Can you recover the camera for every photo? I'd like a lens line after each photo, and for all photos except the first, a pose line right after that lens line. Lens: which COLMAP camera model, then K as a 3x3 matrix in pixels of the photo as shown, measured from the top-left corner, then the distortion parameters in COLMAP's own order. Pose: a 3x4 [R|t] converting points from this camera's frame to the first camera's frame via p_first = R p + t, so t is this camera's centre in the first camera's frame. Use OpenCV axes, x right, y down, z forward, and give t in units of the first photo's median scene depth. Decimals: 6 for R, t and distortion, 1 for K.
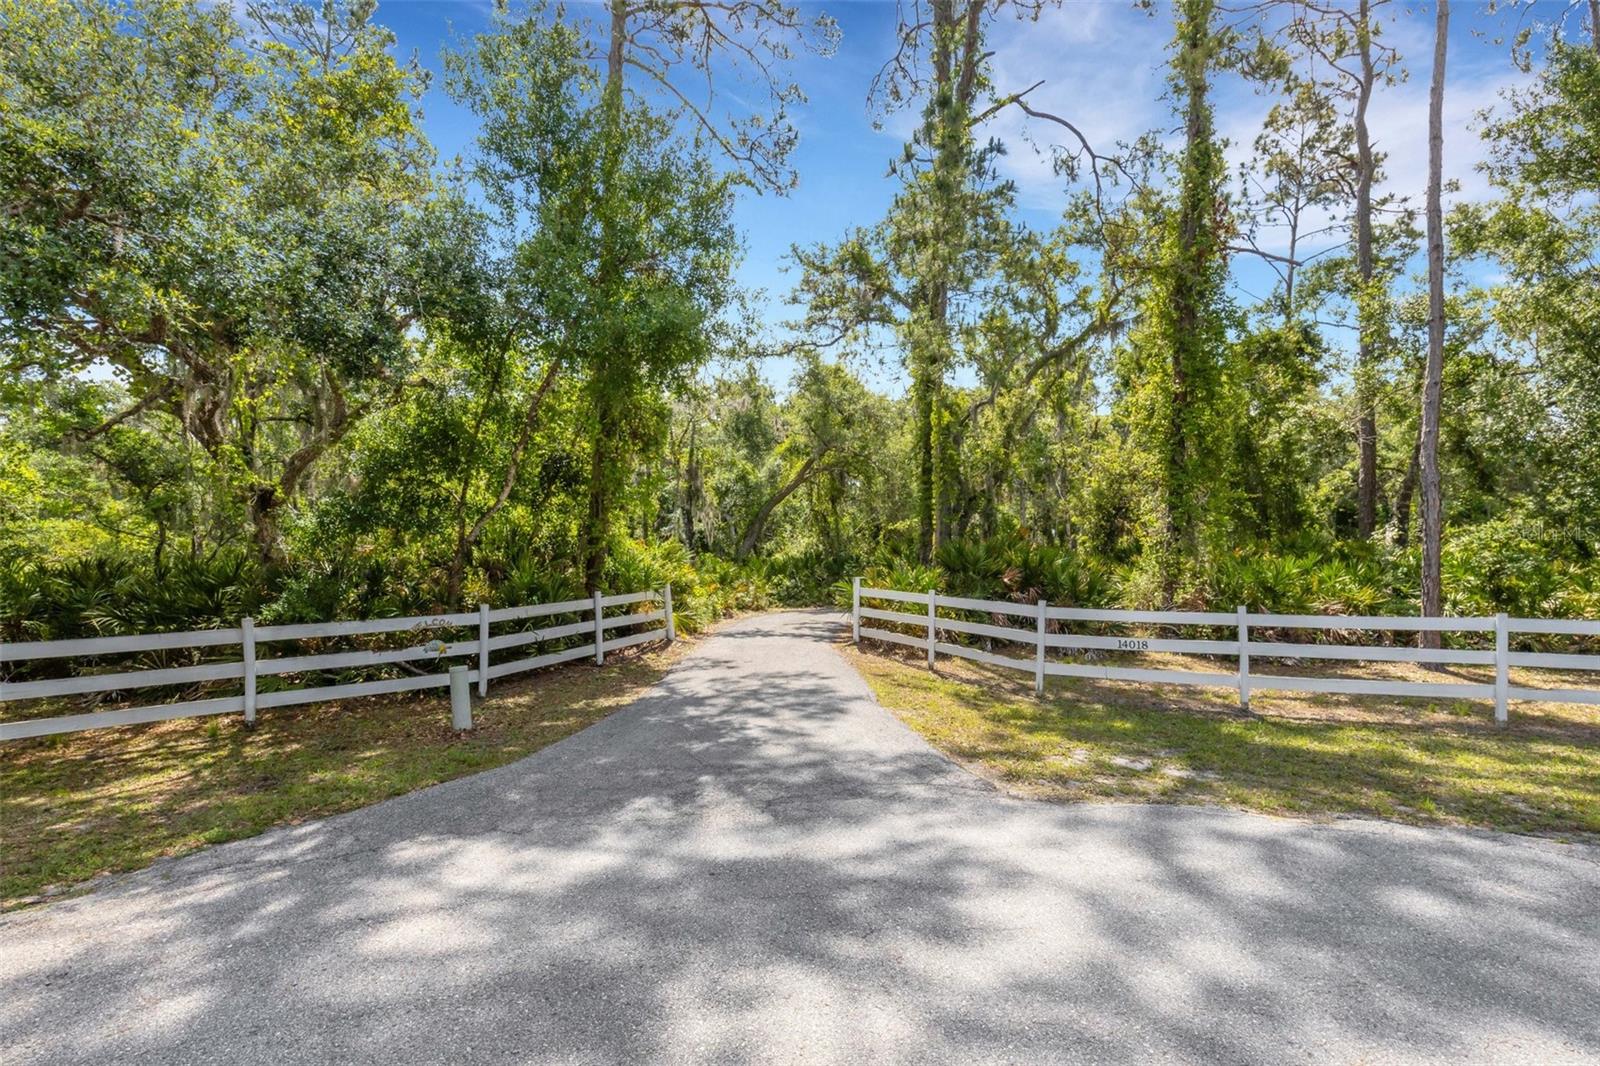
lens RADIAL K [[716.5, 0, 796.9], [0, 716.5, 537.1], [0, 0, 1]] dist [0.003068, -0.000279]
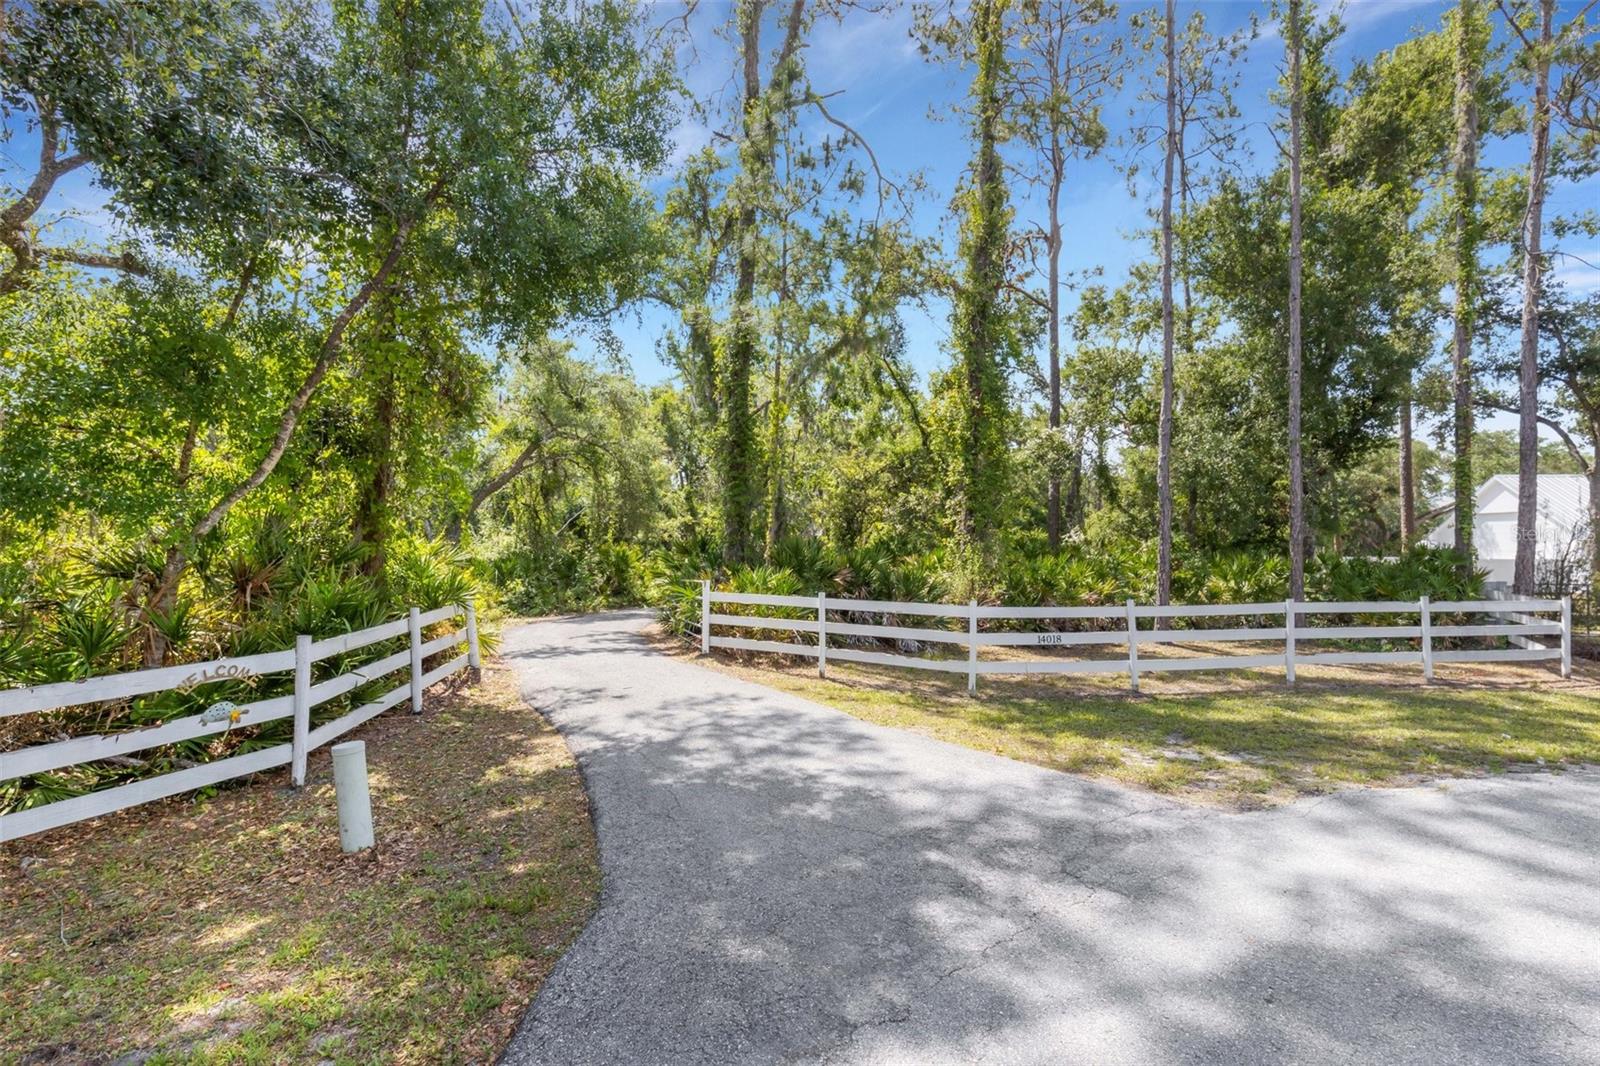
lens RADIAL K [[716.5, 0, 800.7], [0, 716.5, 537.0], [0, 0, 1]] dist [0.003068, -0.000279]
pose [[0.871299, 0.011023, 0.490628, -0.542328], [-0.011345, 0.999933, -0.002317, 0.006886], [-0.490621, -0.003548, 0.871366, 0.367654]]
